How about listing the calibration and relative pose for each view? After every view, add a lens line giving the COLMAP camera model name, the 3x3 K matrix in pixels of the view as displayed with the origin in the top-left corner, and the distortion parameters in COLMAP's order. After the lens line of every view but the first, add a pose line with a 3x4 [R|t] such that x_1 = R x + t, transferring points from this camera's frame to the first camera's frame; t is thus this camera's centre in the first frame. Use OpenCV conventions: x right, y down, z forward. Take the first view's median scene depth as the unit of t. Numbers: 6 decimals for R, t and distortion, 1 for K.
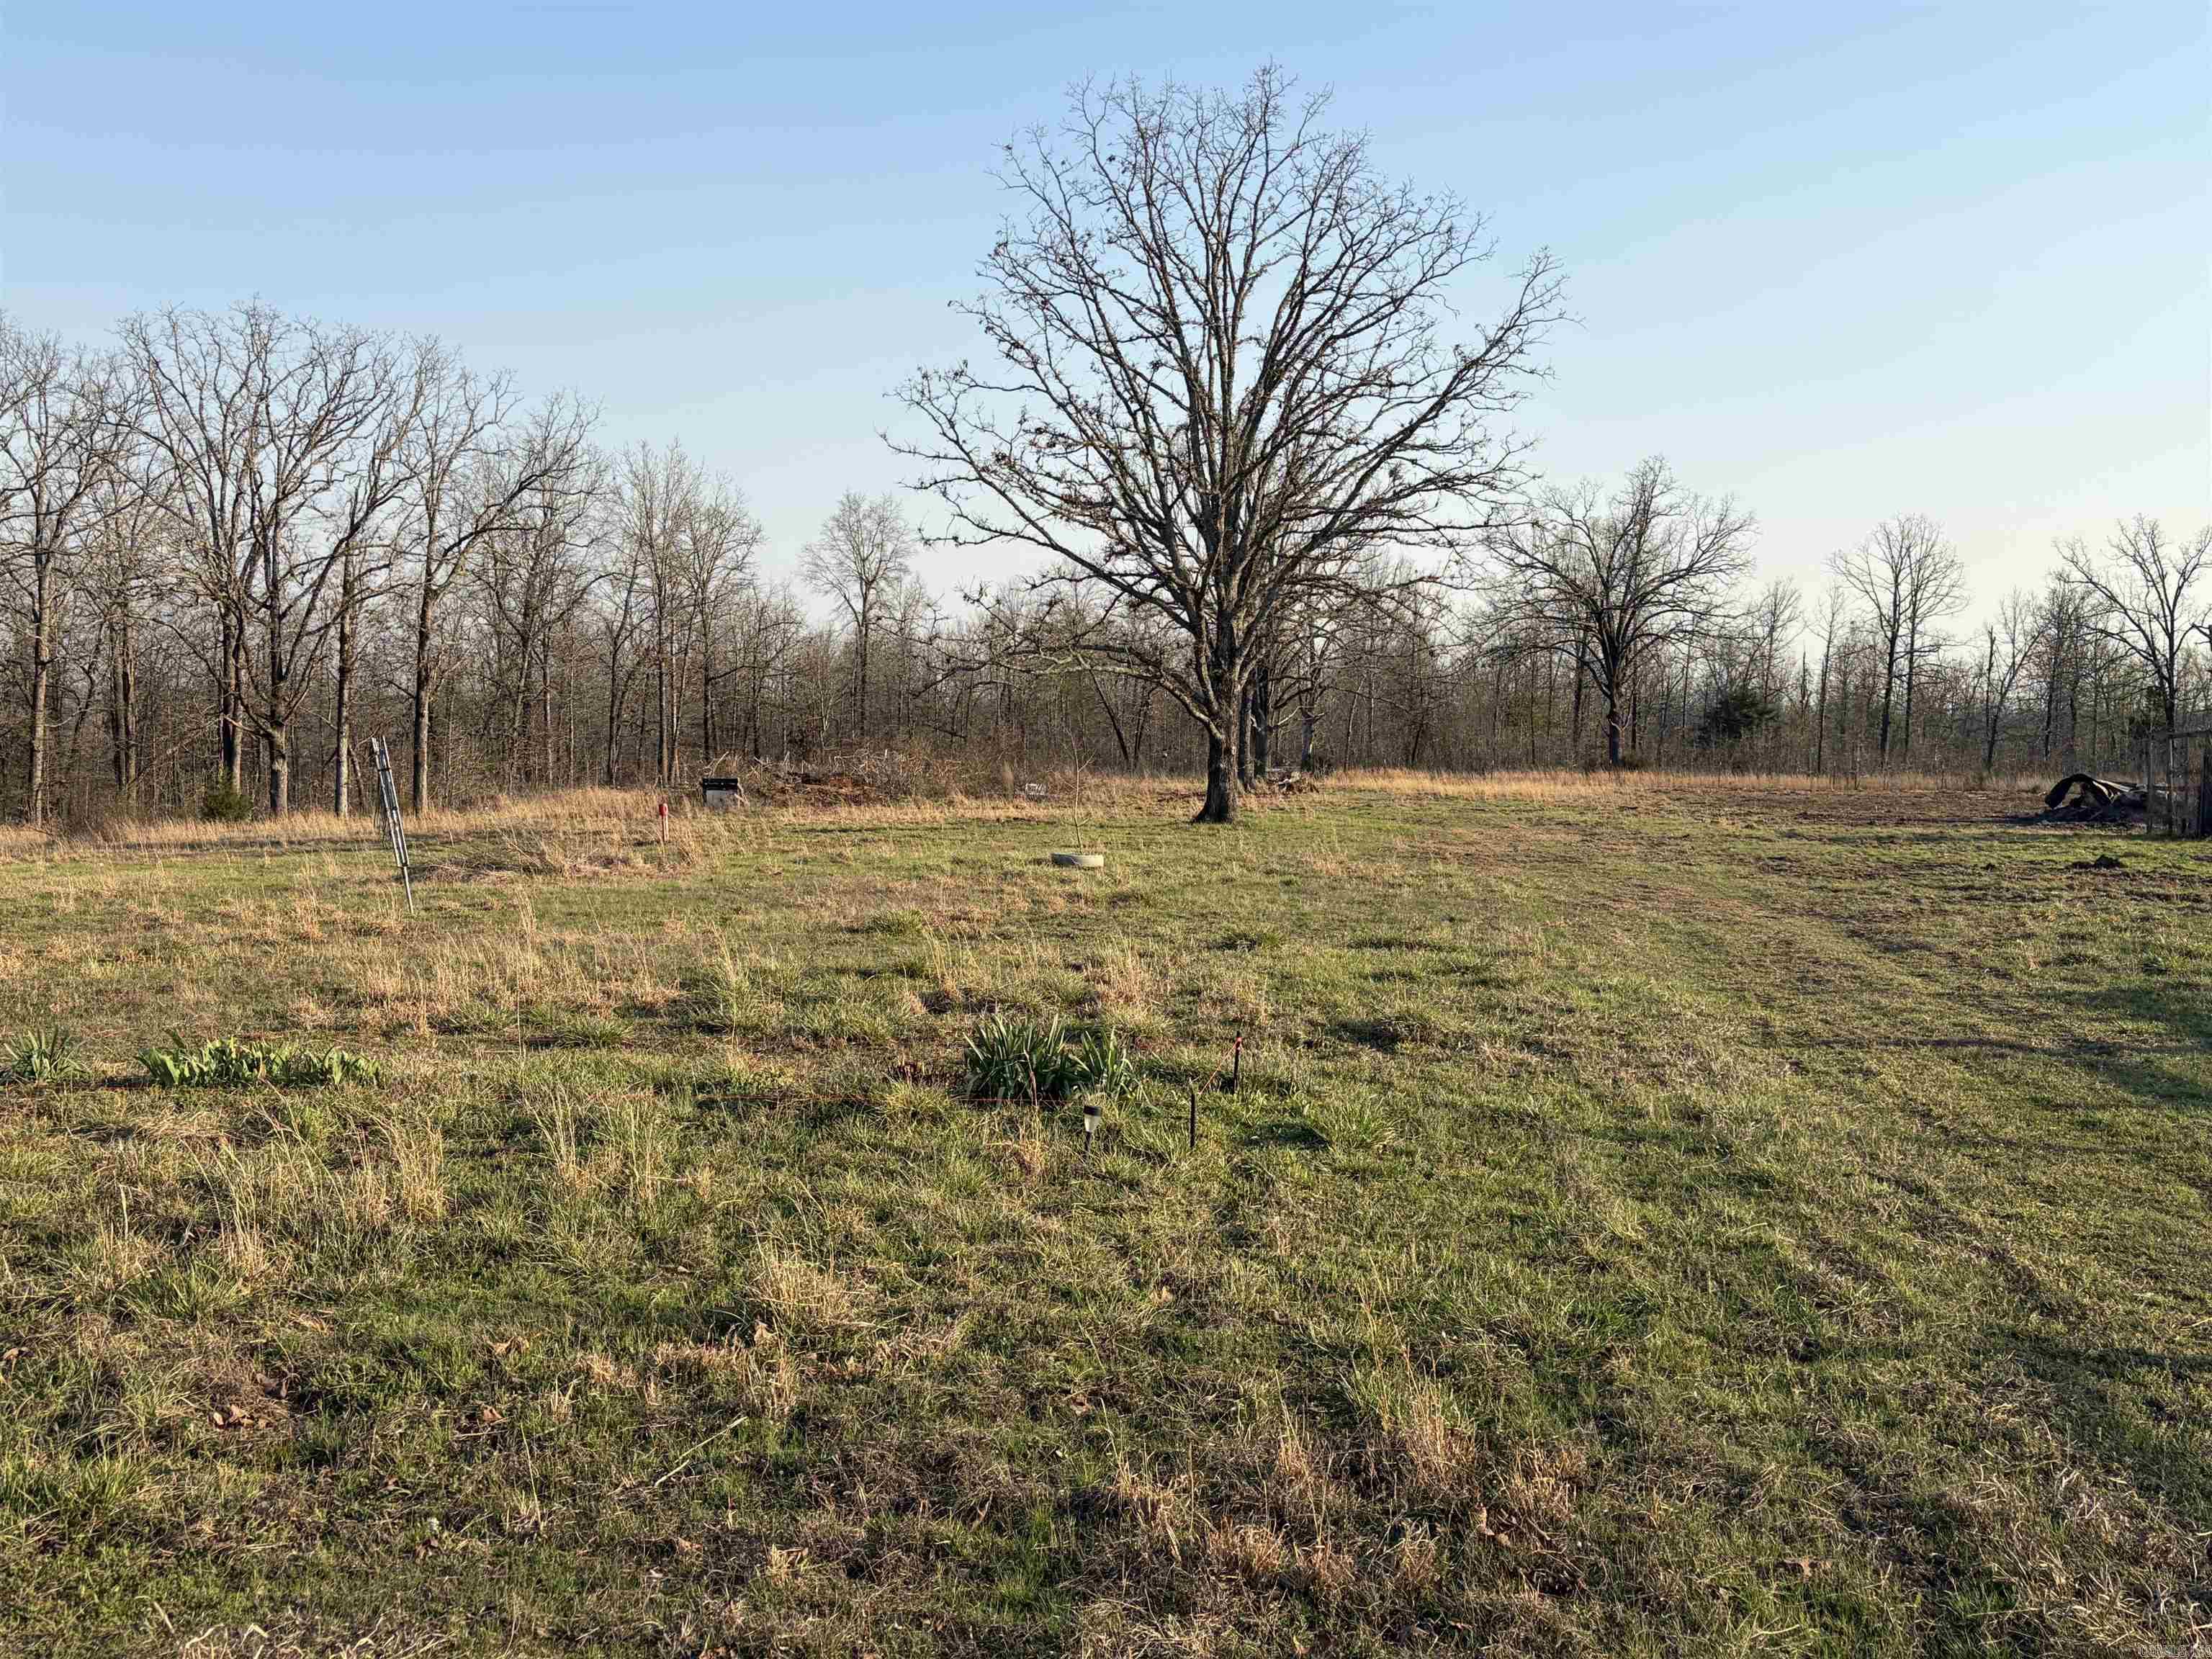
lens RADIAL K [[1948.6, 0, 1106.0], [0, 1948.6, 829.5], [0, 0, 1]] dist [-0.000708, 0.000257]
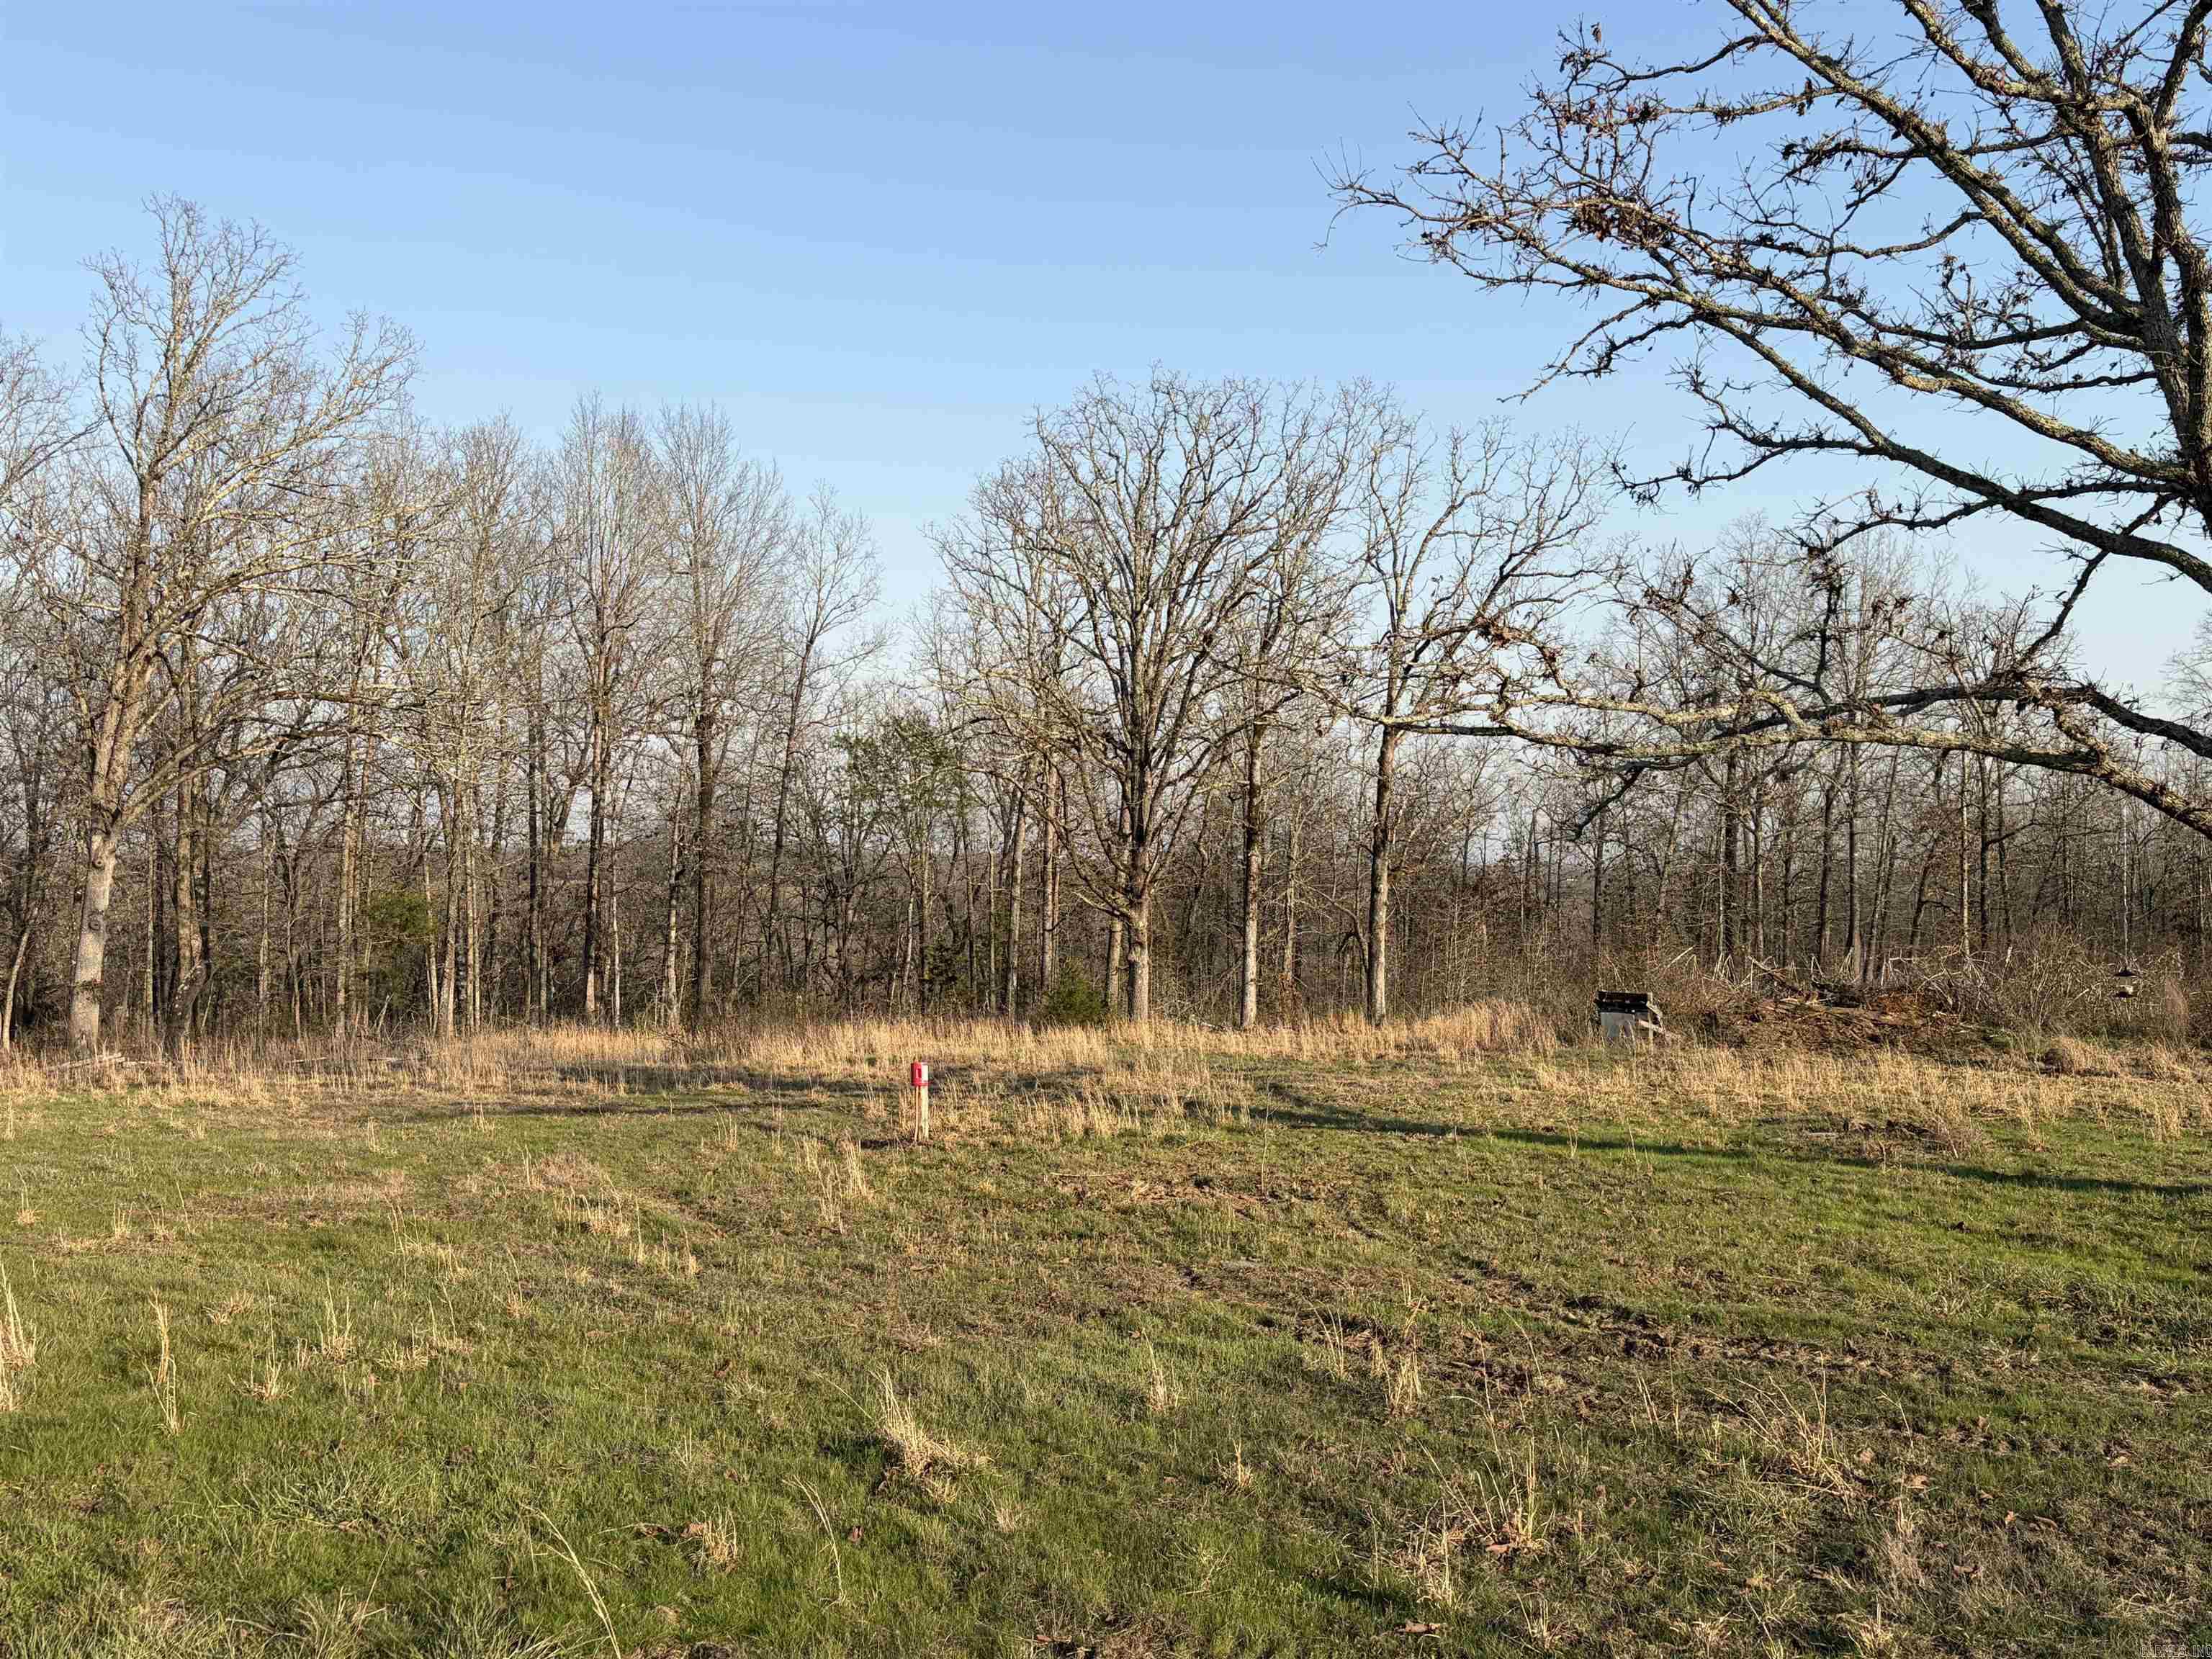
lens RADIAL K [[1948.6, 0, 1106.0], [0, 1948.6, 829.5], [0, 0, 1]] dist [-0.000708, 0.000257]
pose [[0.726370, -0.016423, -0.687108, 0.099439], [-0.054796, 0.995149, -0.081712, -0.018528], [0.685116, 0.097004, 0.721946, 0.453158]]
